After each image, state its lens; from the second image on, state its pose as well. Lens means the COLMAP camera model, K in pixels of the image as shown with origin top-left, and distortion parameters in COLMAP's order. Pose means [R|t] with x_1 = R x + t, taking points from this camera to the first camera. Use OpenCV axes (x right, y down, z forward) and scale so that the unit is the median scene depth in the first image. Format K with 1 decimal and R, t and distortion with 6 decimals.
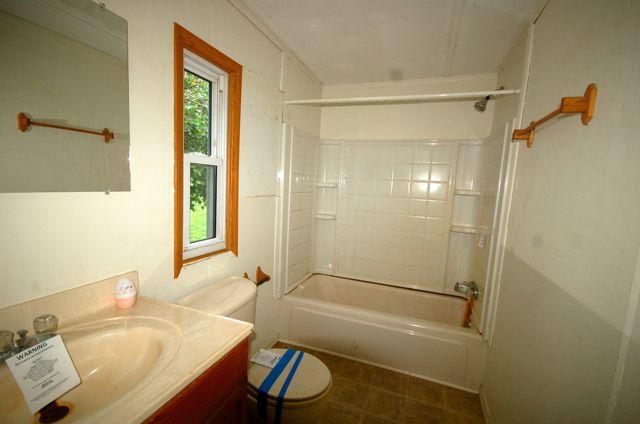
lens RADIAL K [[293.1, 0, 320.2], [0, 293.1, 215.3], [0, 0, 1]] dist [0.001543, 0.000458]
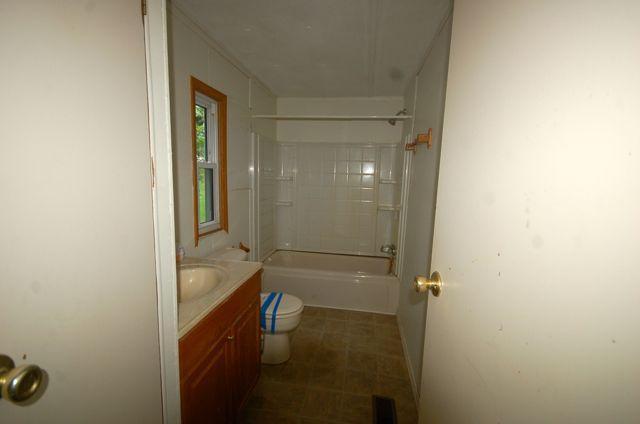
lens RADIAL K [[293.1, 0, 320.2], [0, 293.1, 215.3], [0, 0, 1]] dist [0.001543, 0.000458]
pose [[0.980686, -0.049501, 0.189221, -0.108934], [0.043109, 0.998357, 0.037755, 0.019850], [-0.190779, -0.028868, 0.981209, -0.408869]]
